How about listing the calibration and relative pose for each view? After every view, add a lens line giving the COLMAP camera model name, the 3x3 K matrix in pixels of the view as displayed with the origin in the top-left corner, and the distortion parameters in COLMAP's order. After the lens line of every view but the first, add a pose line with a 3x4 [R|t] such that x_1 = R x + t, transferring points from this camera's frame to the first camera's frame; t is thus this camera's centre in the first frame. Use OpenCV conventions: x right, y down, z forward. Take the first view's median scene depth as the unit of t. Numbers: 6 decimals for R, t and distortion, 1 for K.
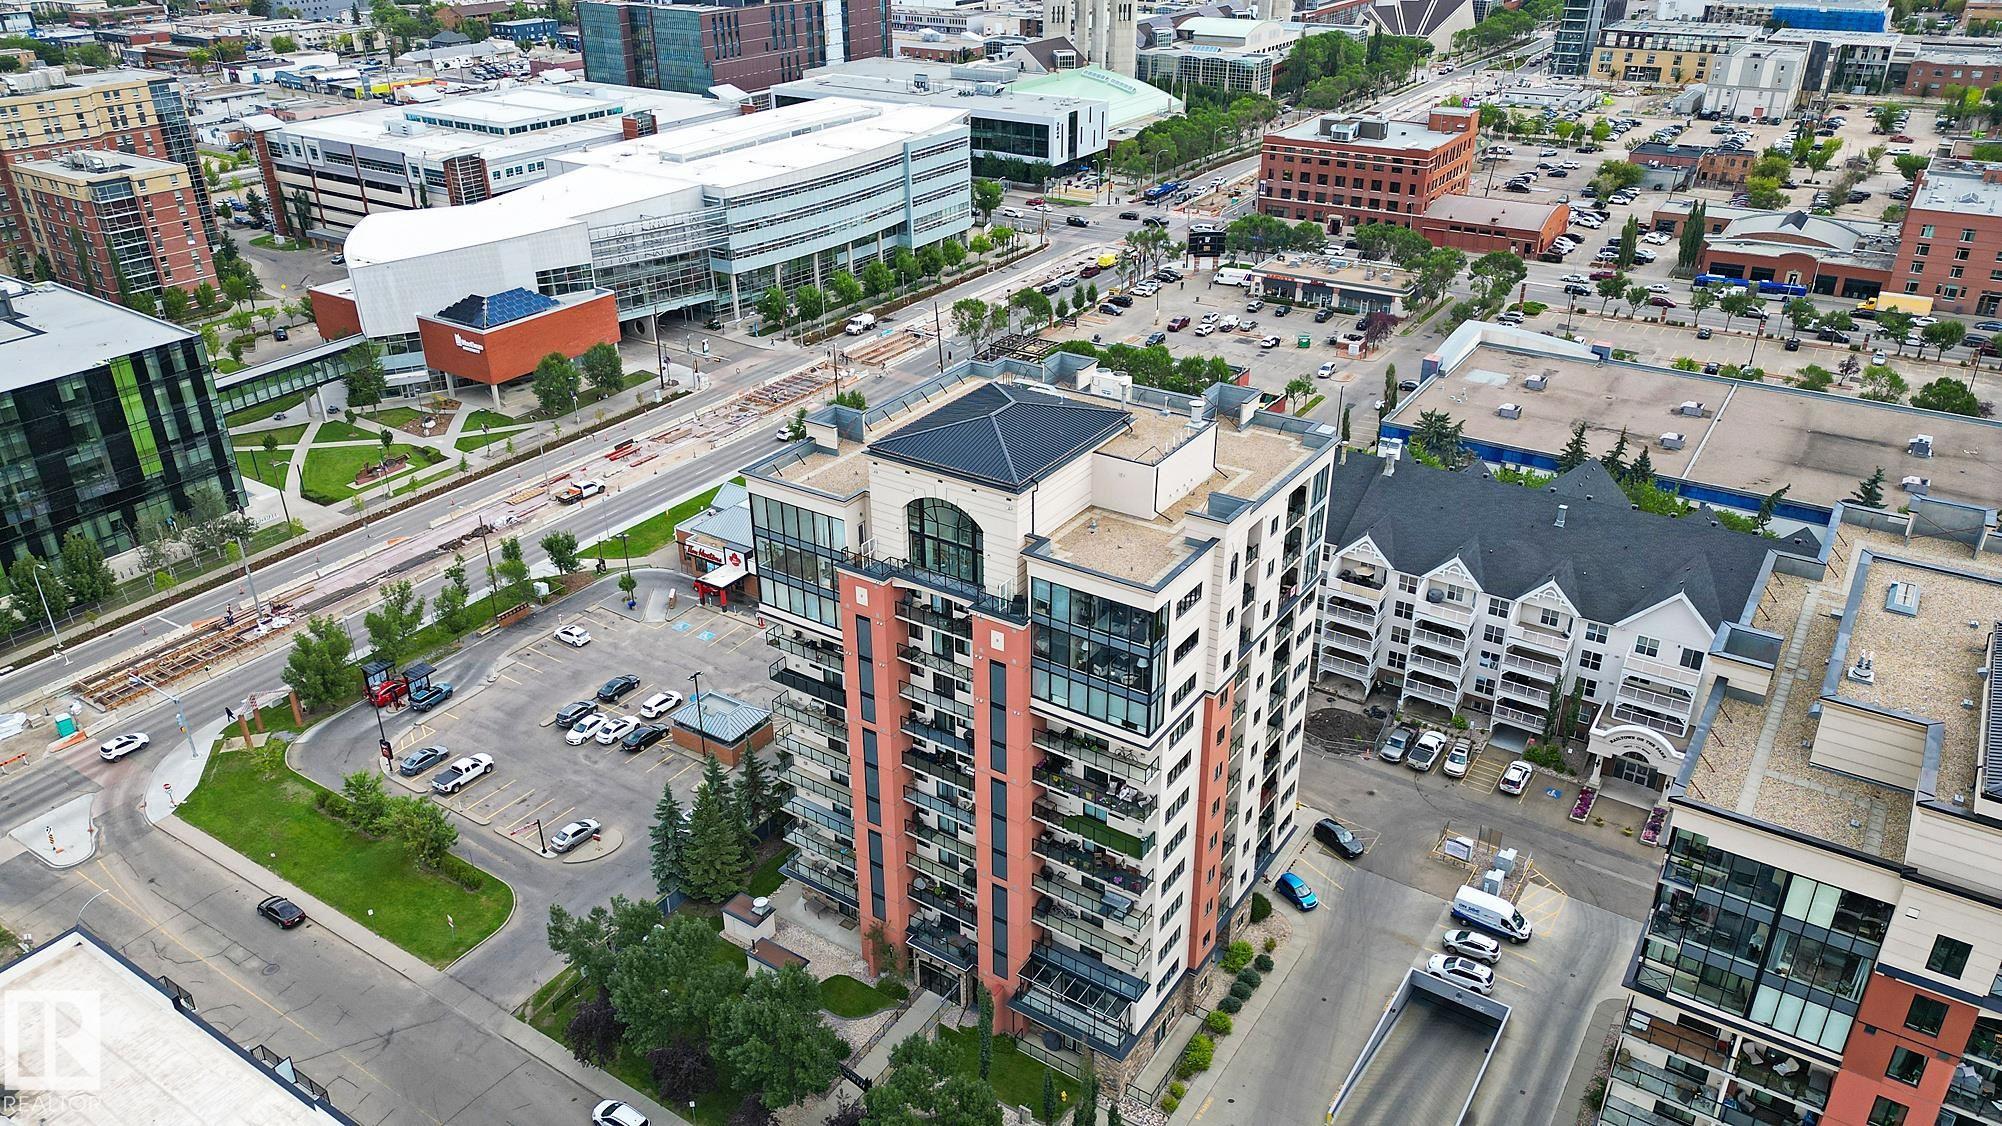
lens RADIAL K [[1386.4, 0, 1007.4], [0, 1386.4, 573.3], [0, 0, 1]] dist [0.067219, -0.054576]
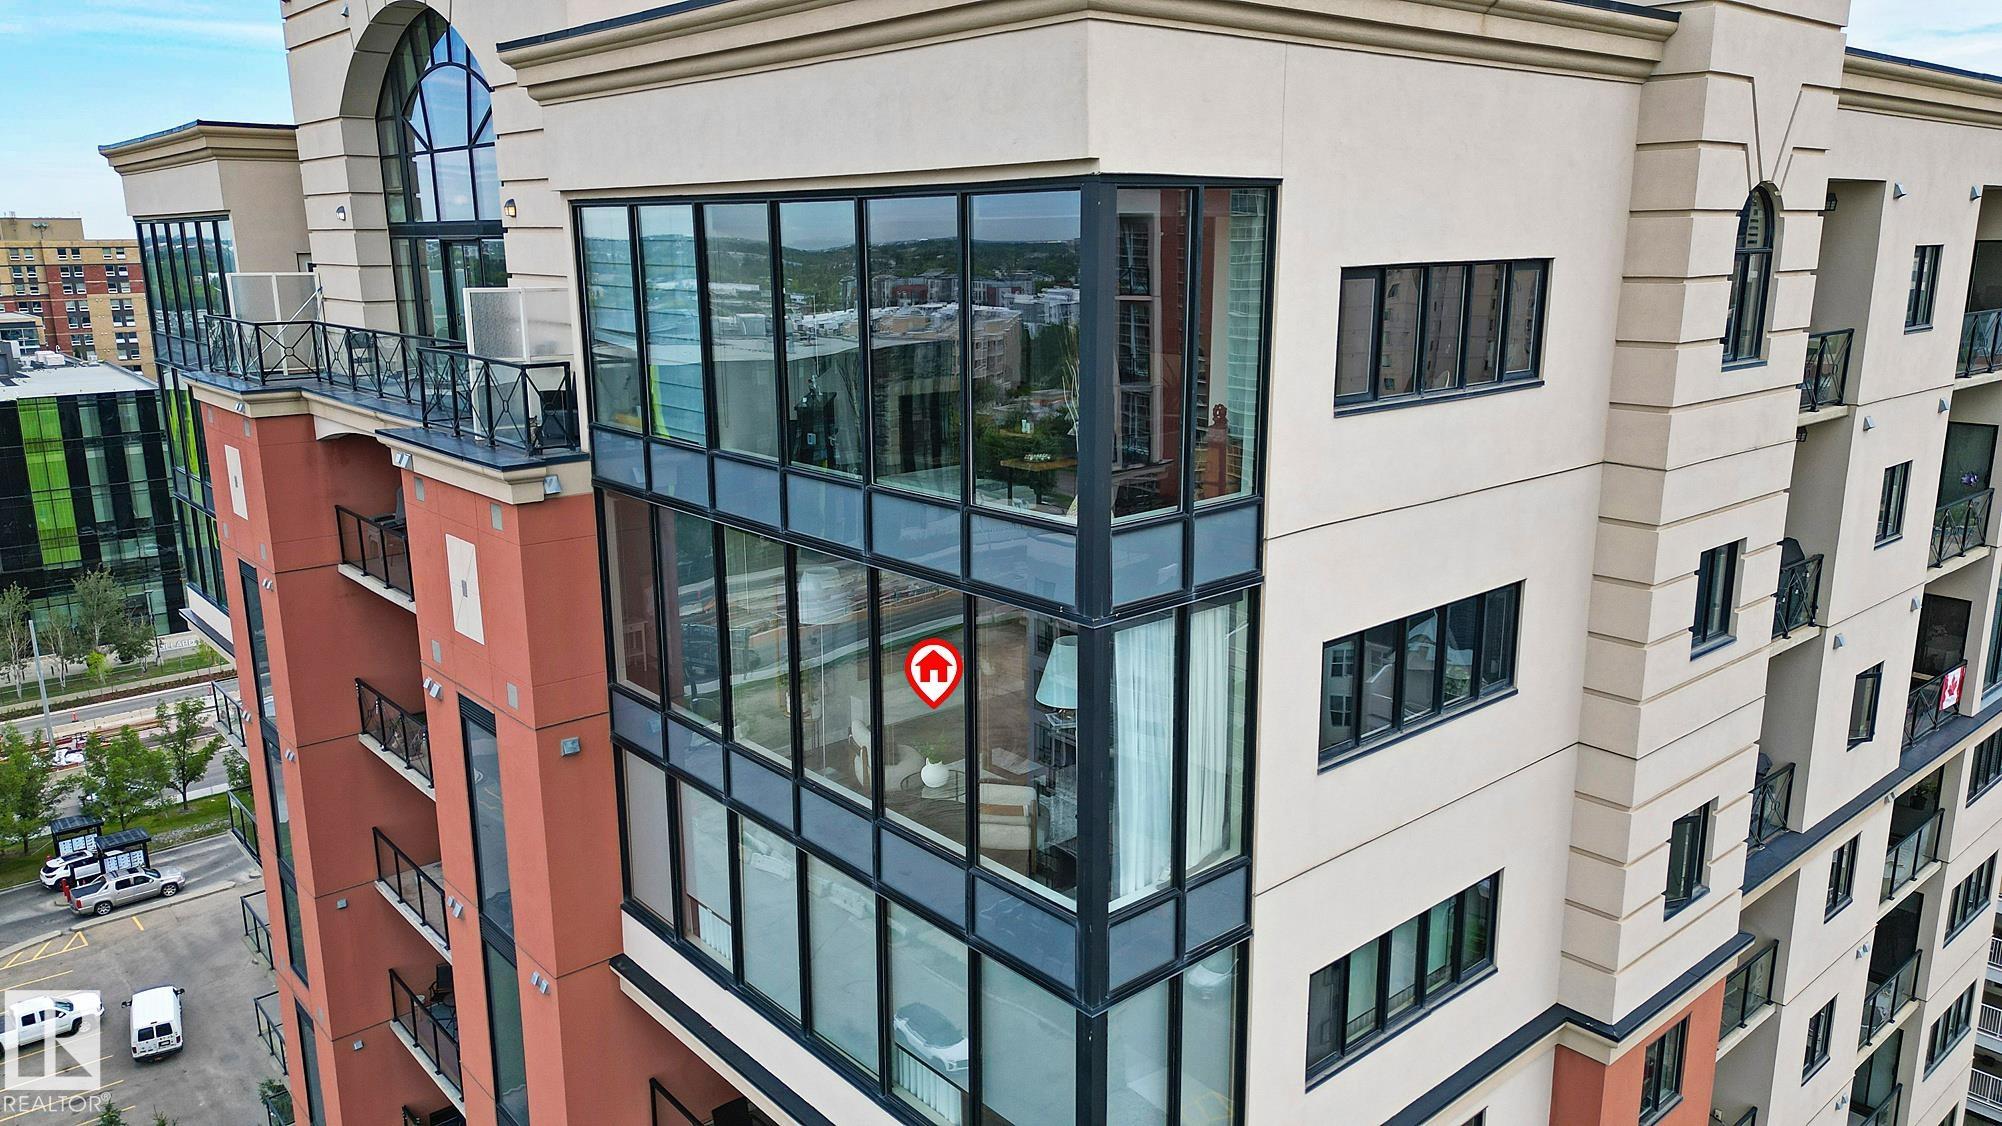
lens RADIAL K [[1386.4, 0, 995.7], [0, 1386.4, 567.5], [0, 0, 1]] dist [0.067219, -0.054576]
pose [[0.964271, 0.064588, -0.256923, 0.057538], [-0.126087, 0.964827, -0.230675, 0.040376], [0.232988, 0.254828, 0.938499, 0.398756]]
